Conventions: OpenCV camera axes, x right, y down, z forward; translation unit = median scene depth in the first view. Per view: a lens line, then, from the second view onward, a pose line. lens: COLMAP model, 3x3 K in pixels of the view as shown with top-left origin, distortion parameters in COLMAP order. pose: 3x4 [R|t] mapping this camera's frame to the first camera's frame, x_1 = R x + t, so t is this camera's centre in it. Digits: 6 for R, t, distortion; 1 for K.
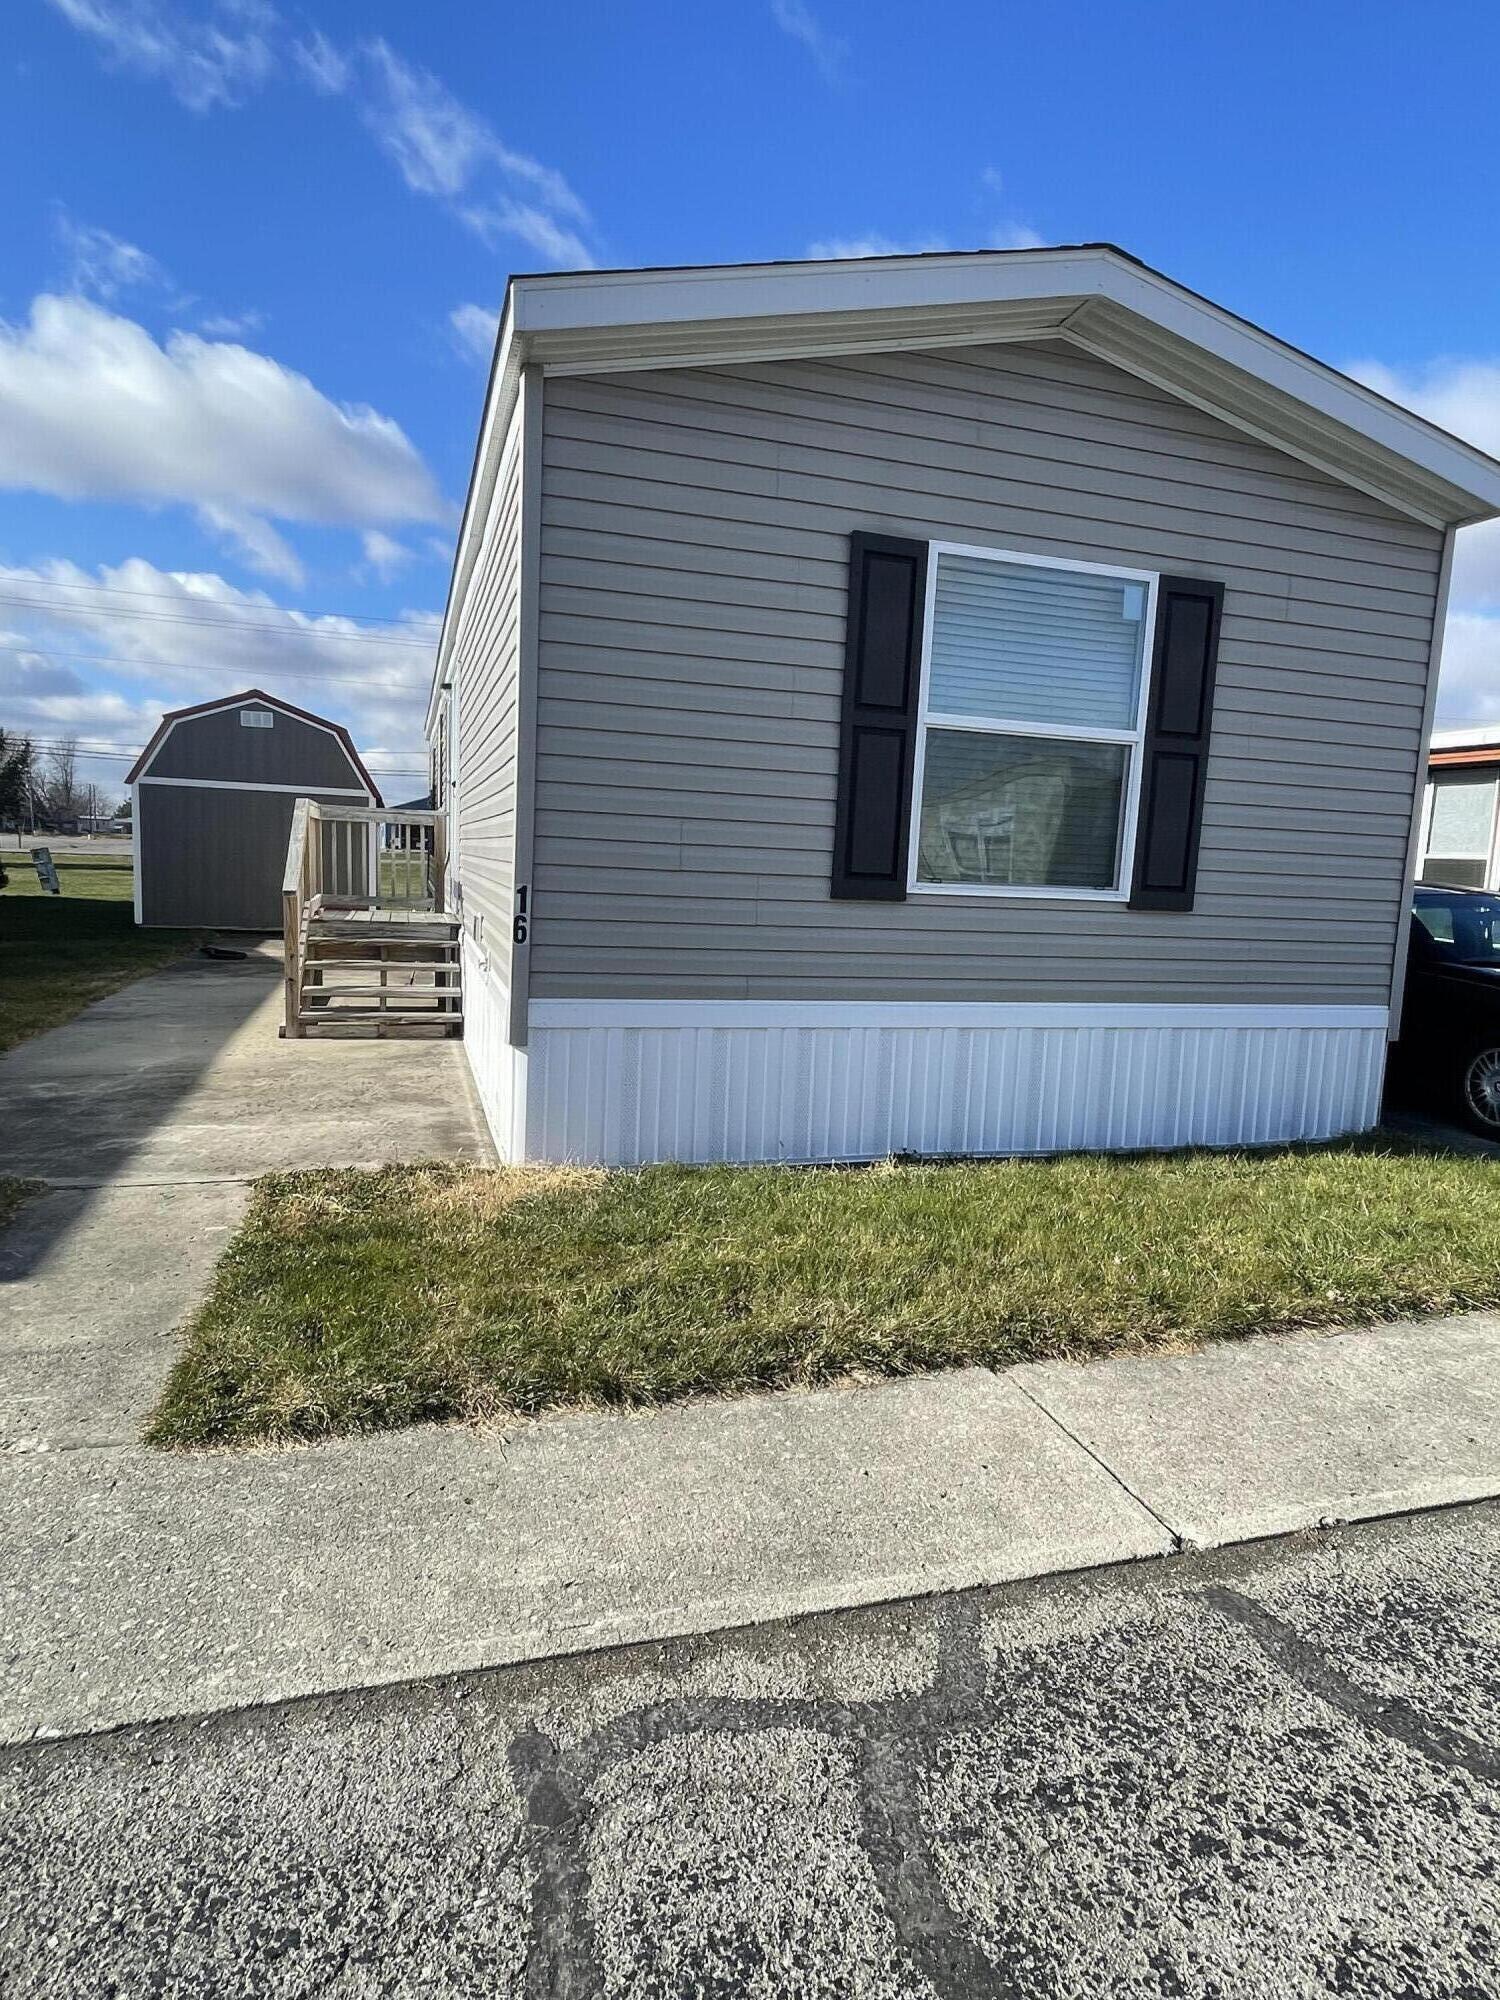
lens RADIAL K [[1114.9, 0, 750.0], [0, 1114.9, 1000.0], [0, 0, 1]] dist [0.005646, -0.008332]
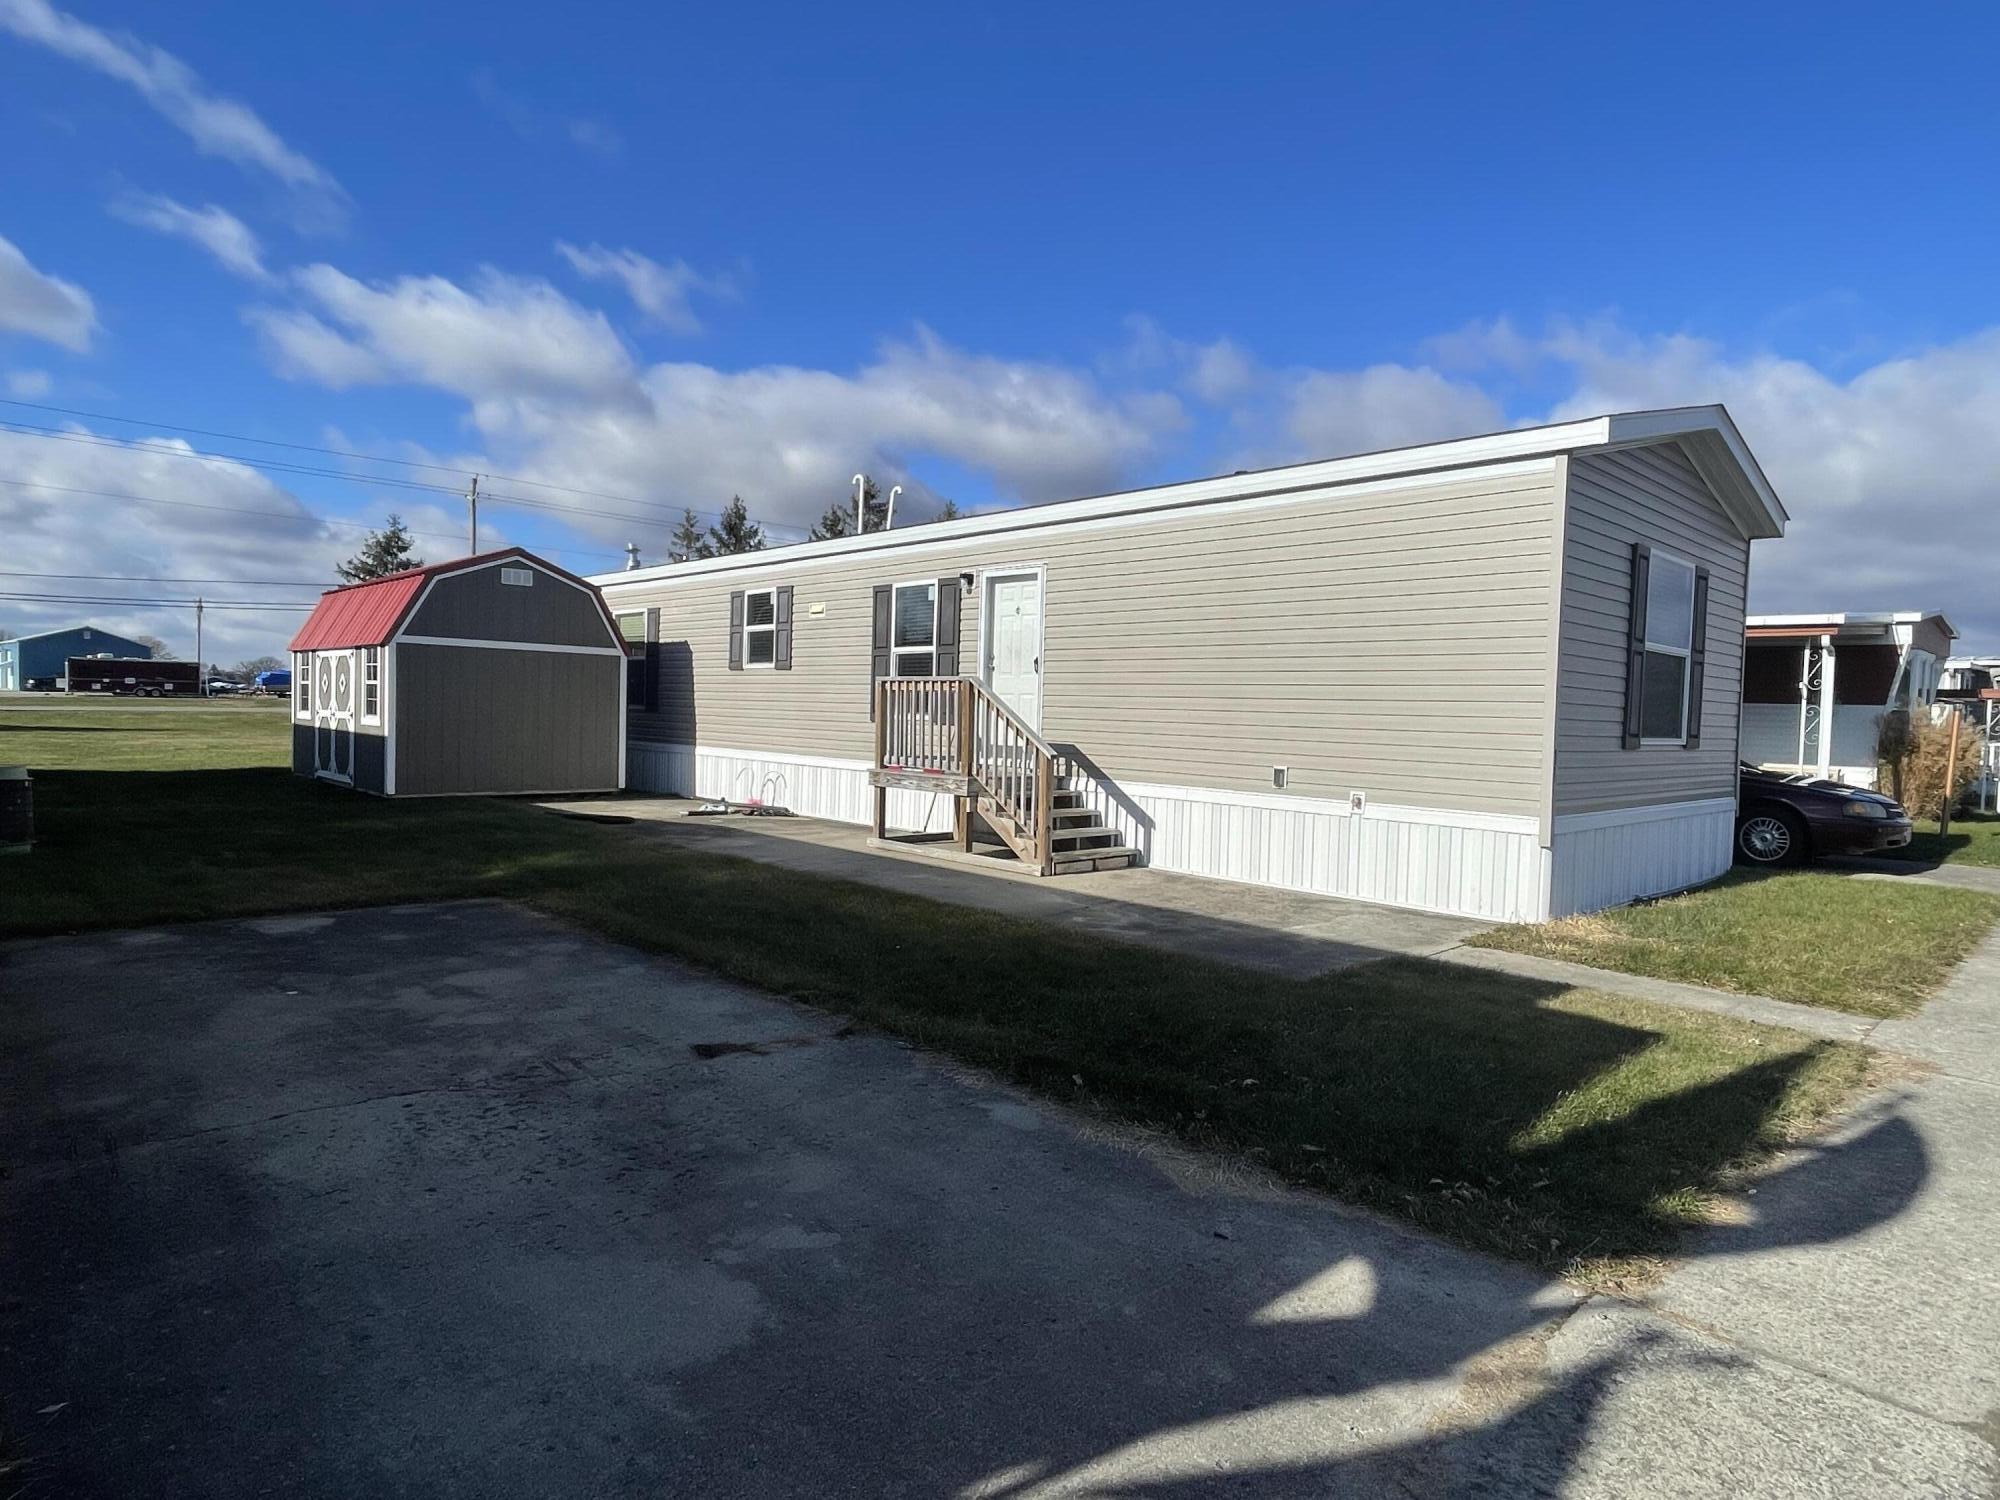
lens RADIAL K [[1114.9, 0, 1000.0], [0, 1114.9, 750.0], [0, 0, 1]] dist [0.005646, -0.008332]
pose [[0.896719, -0.035028, 0.441213, -1.696954], [0.067578, 0.996011, -0.058272, -0.060776], [-0.437411, 0.082070, 0.895509, -0.121986]]
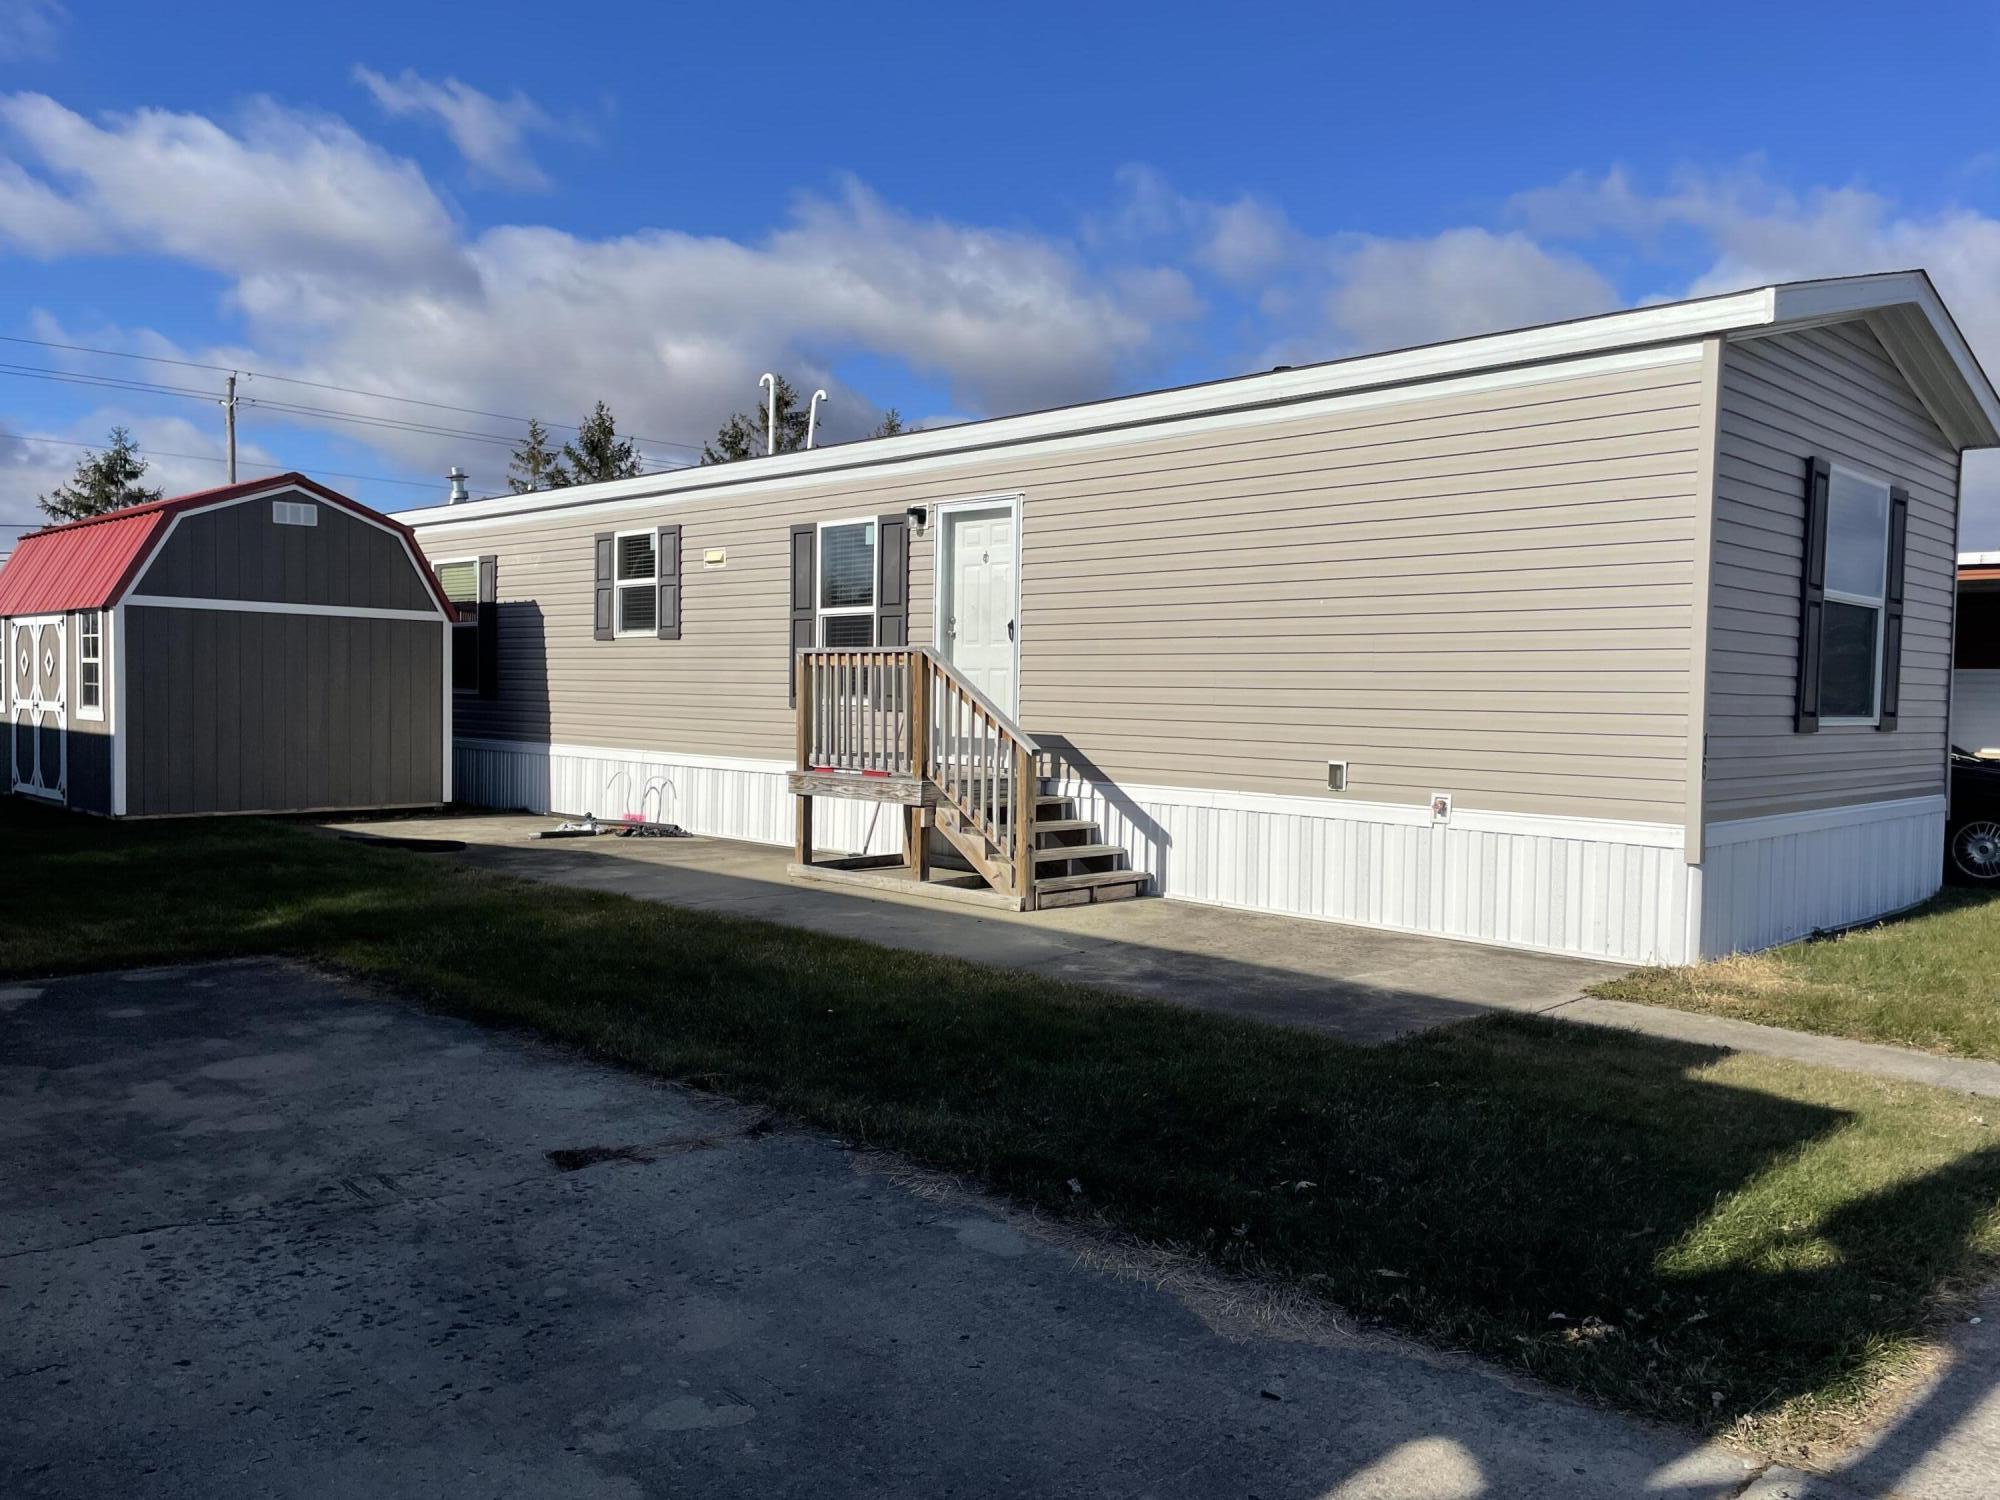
lens RADIAL K [[1509.9, 0, 1013.1], [0, 1509.9, 764.8], [0, 0, 1]] dist [0.047061, -0.007336]
pose [[0.881593, -0.052474, 0.469084, -1.710652], [0.081677, 0.995769, -0.042112, -0.058243], [-0.464889, 0.075440, 0.882149, -0.151258]]
